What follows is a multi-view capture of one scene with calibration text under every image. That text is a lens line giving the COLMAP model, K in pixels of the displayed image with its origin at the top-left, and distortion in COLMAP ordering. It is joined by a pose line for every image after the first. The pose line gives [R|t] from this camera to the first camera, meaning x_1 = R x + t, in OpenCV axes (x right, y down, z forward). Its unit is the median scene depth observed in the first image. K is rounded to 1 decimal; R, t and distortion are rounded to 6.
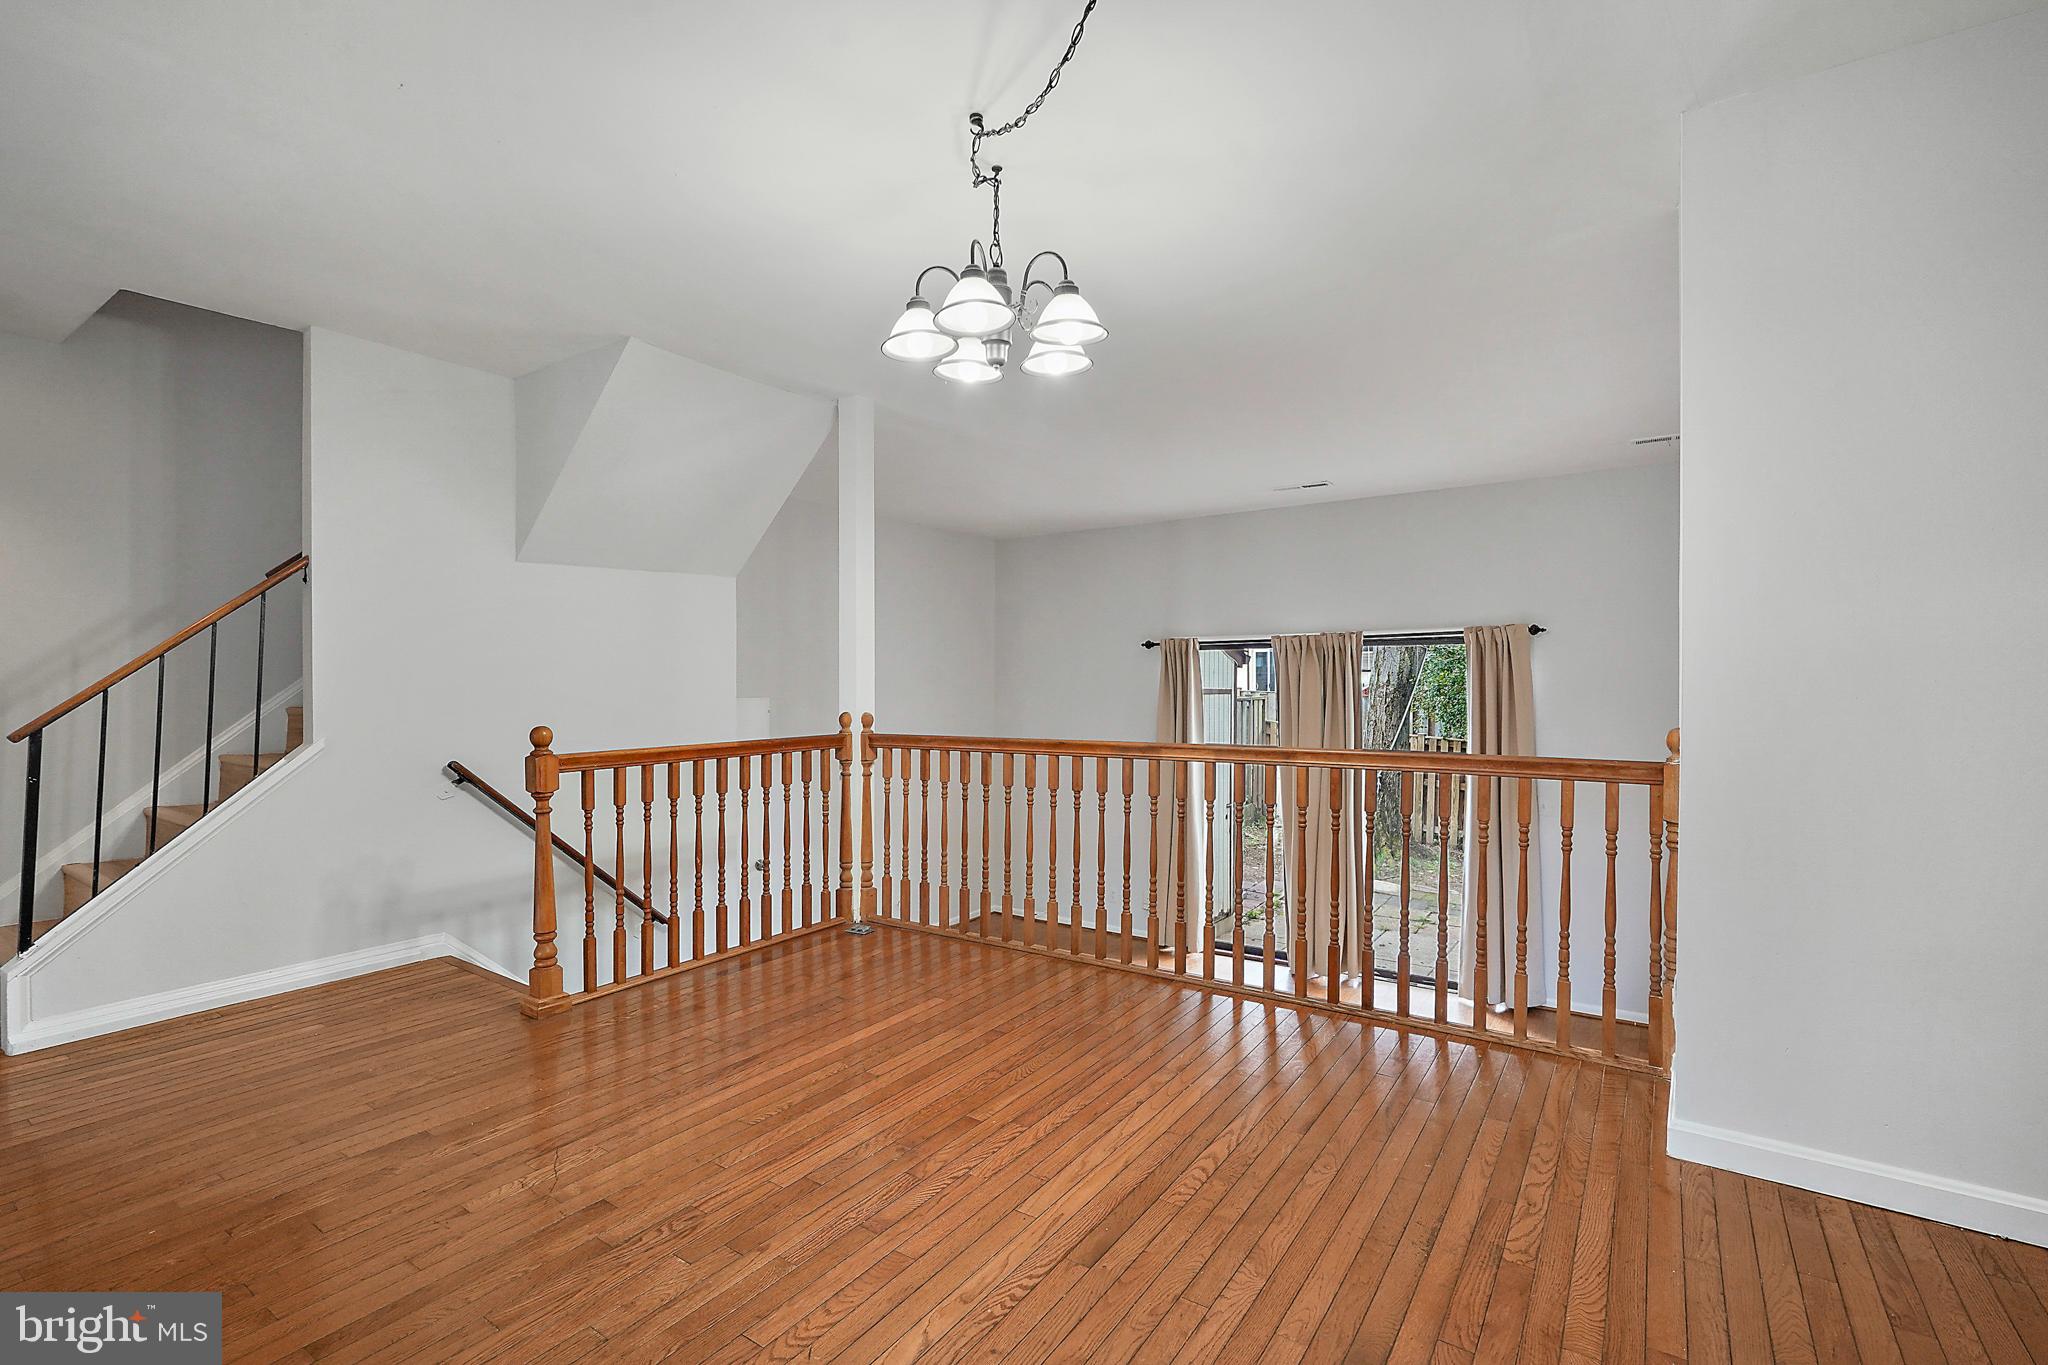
lens RADIAL K [[929.6, 0, 1033.1], [0, 929.6, 677.1], [0, 0, 1]] dist [-0.004447, -0.000020]
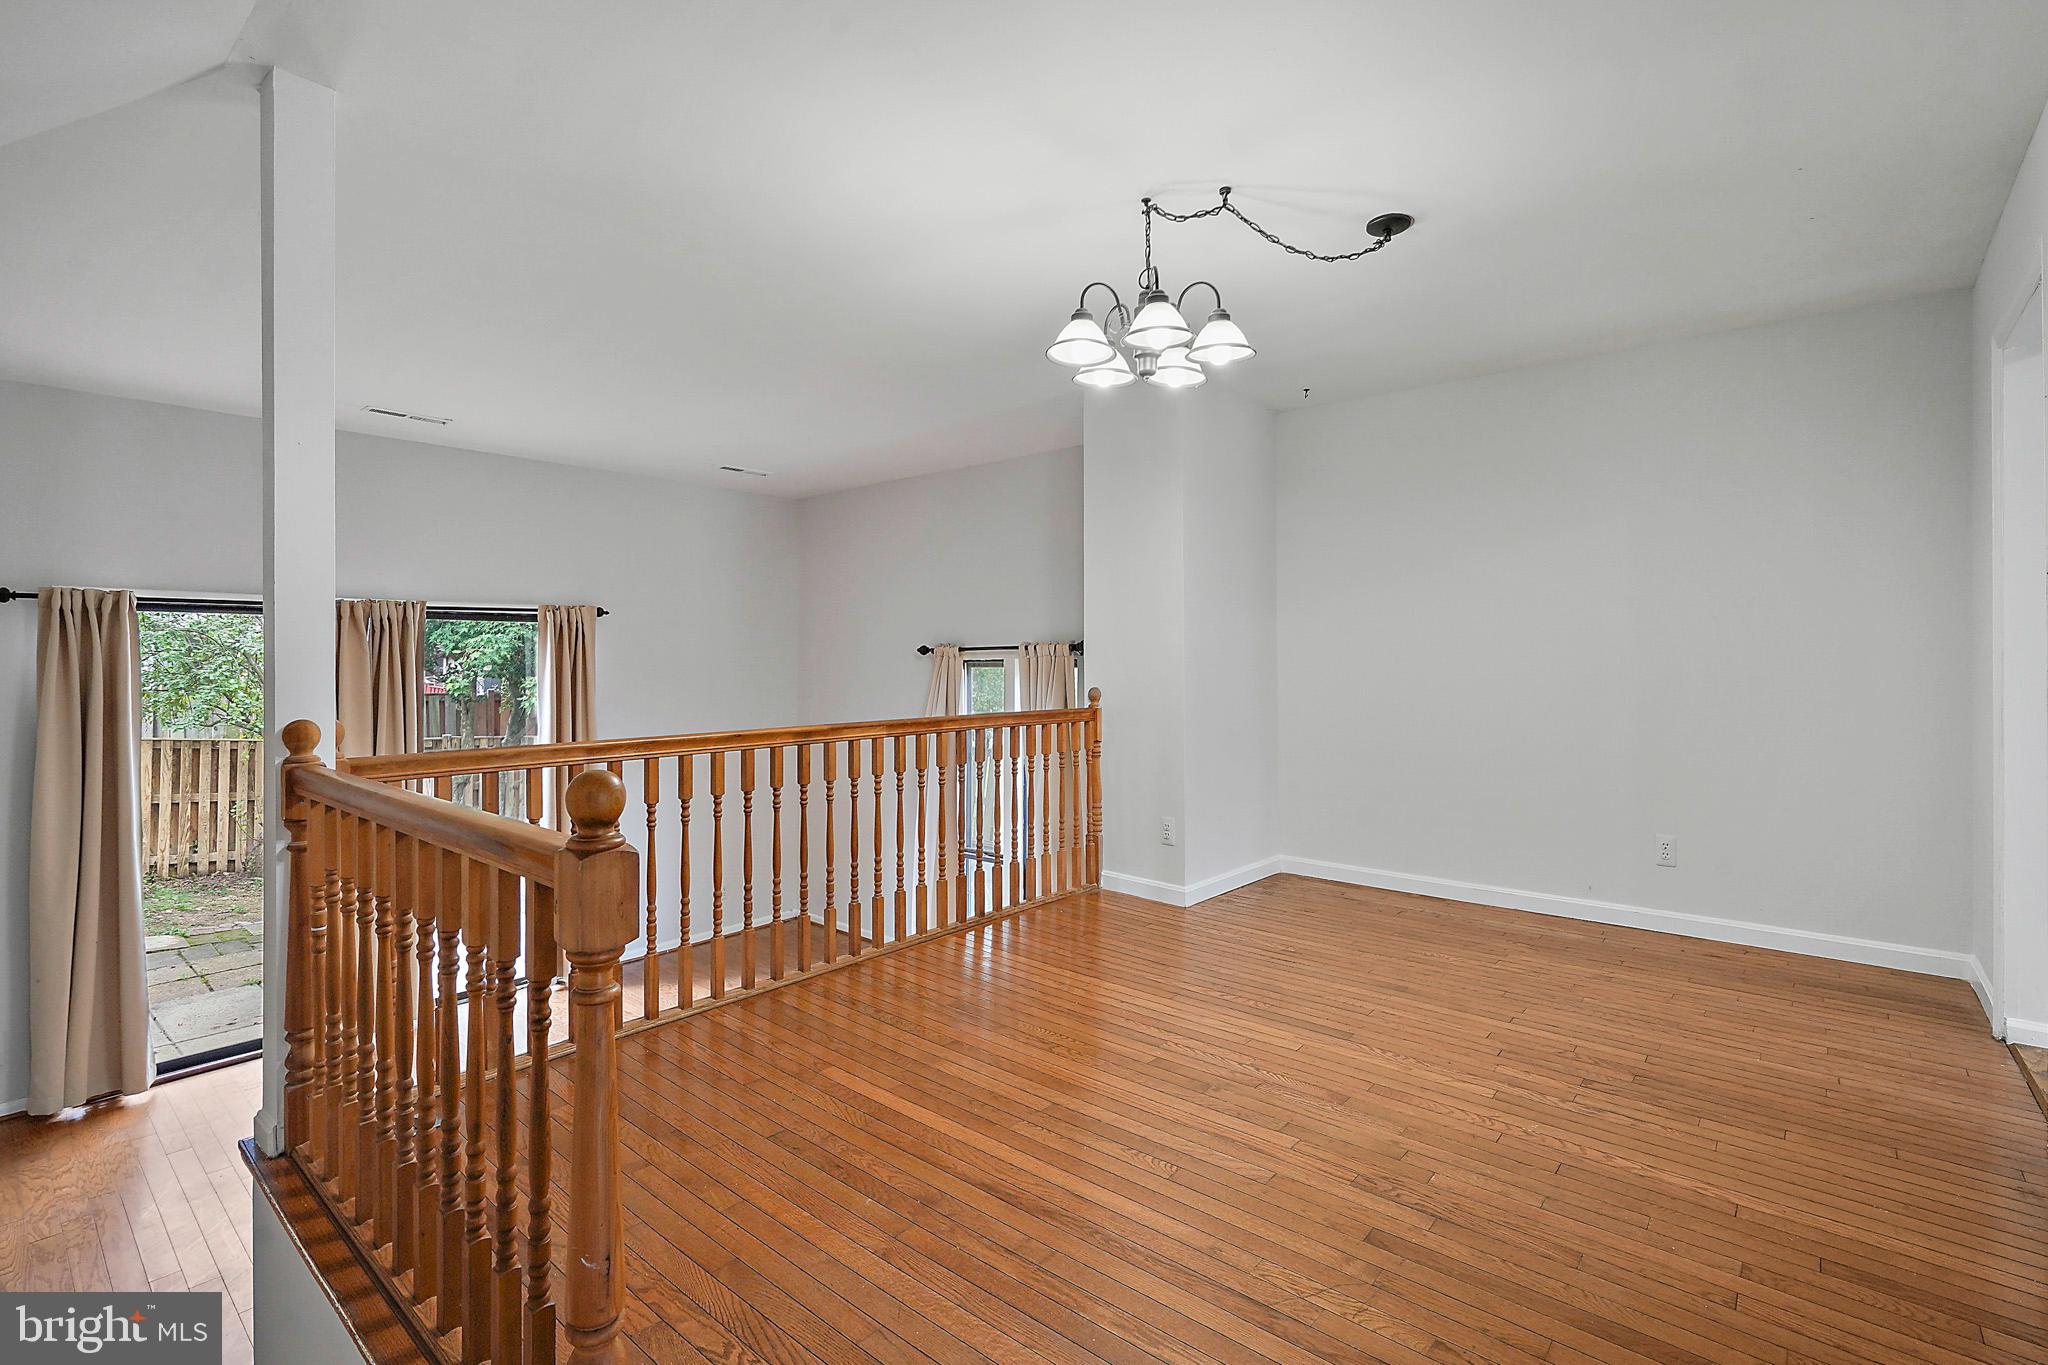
lens RADIAL K [[929.6, 0, 1035.6], [0, 929.6, 671.4], [0, 0, 1]] dist [-0.004447, -0.000020]
pose [[0.101911, -0.006244, 0.994774, -0.820133], [-0.003555, 0.999972, 0.006640, 0.012547], [-0.994787, -0.004213, 0.101886, 0.734107]]
